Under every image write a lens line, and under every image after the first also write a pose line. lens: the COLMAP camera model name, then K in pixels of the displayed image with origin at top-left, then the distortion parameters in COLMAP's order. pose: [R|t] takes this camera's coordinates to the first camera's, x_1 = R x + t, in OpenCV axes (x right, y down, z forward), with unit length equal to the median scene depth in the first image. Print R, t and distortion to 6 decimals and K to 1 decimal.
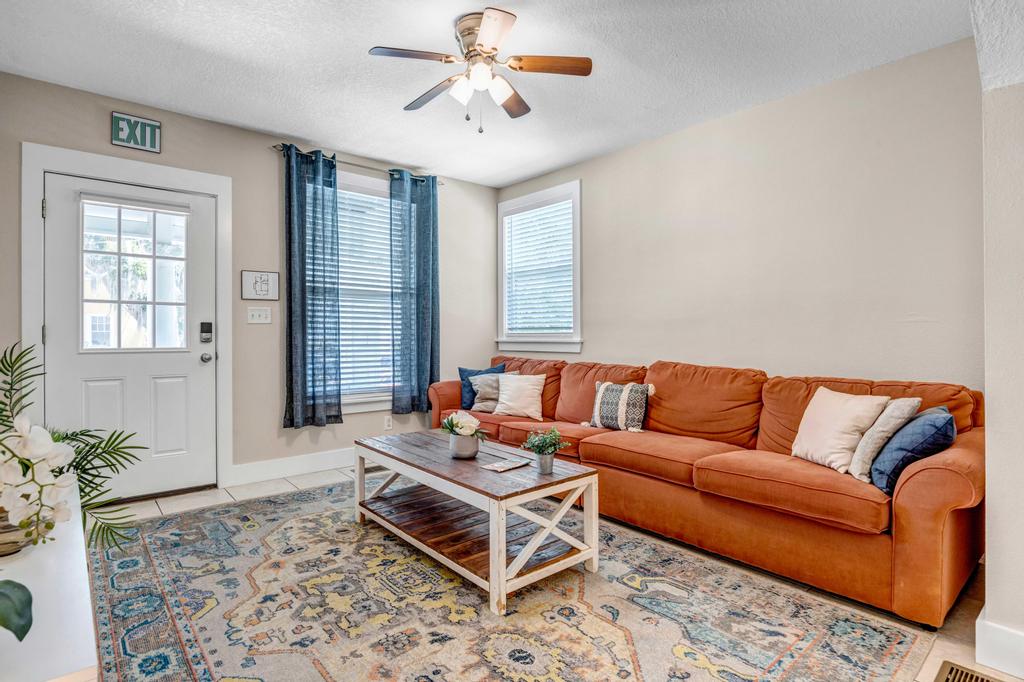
lens RADIAL K [[513.9, 0, 513.5], [0, 513.9, 336.9], [0, 0, 1]] dist [-0.014878, 0.000834]
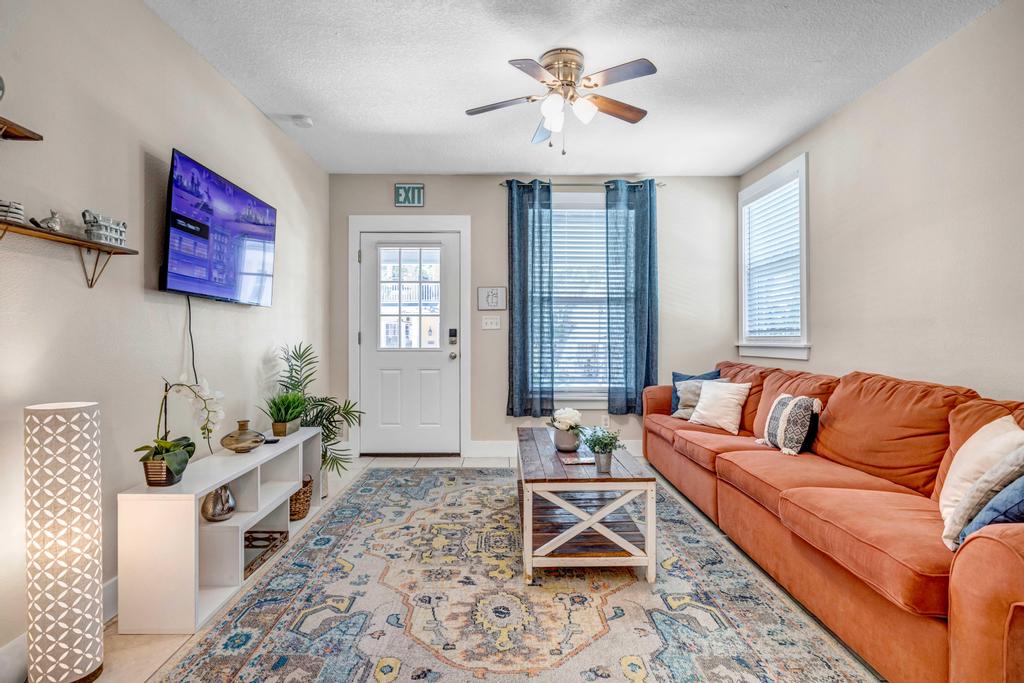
lens RADIAL K [[543.2, 0, 514.3], [0, 543.2, 338.0], [0, 0, 1]] dist [-0.013228, 0.000253]
pose [[0.769878, -0.000023, -0.638192, 0.428932], [-0.002466, 0.999992, -0.003011, -0.001138], [0.638187, 0.003892, 0.769872, 0.027931]]
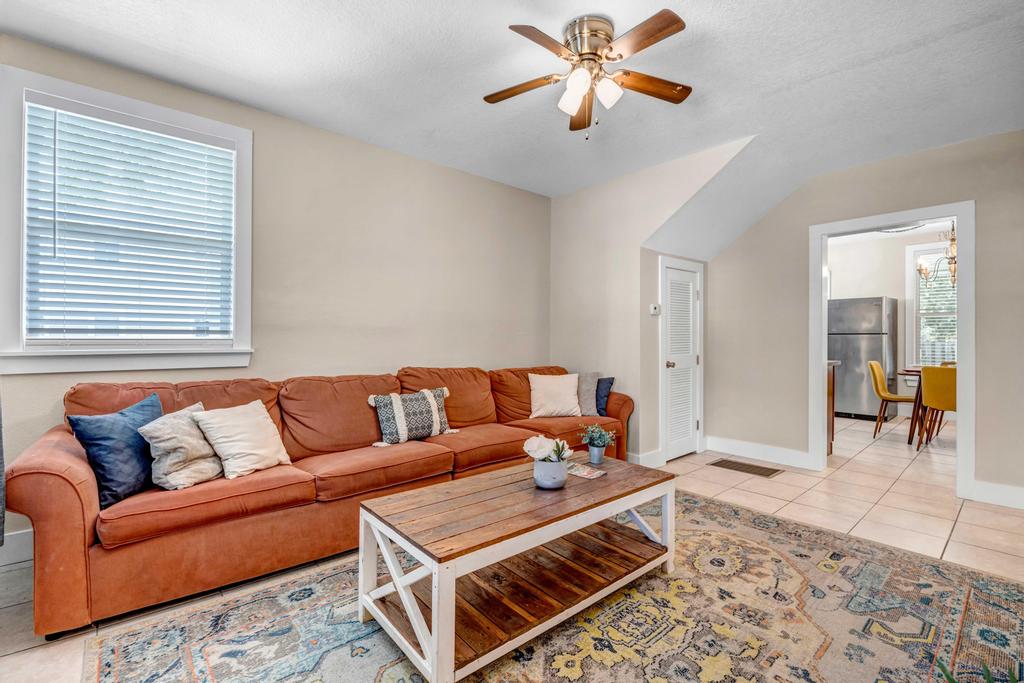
lens RADIAL K [[446.6, 0, 510.9], [0, 446.6, 337.7], [0, 0, 1]] dist [-0.000335, 0.000131]
pose [[0.006928, -0.000246, 0.999976, -0.665626], [-0.002773, 0.999996, 0.000265, -0.015777], [-0.999972, -0.002775, 0.006927, 0.820861]]
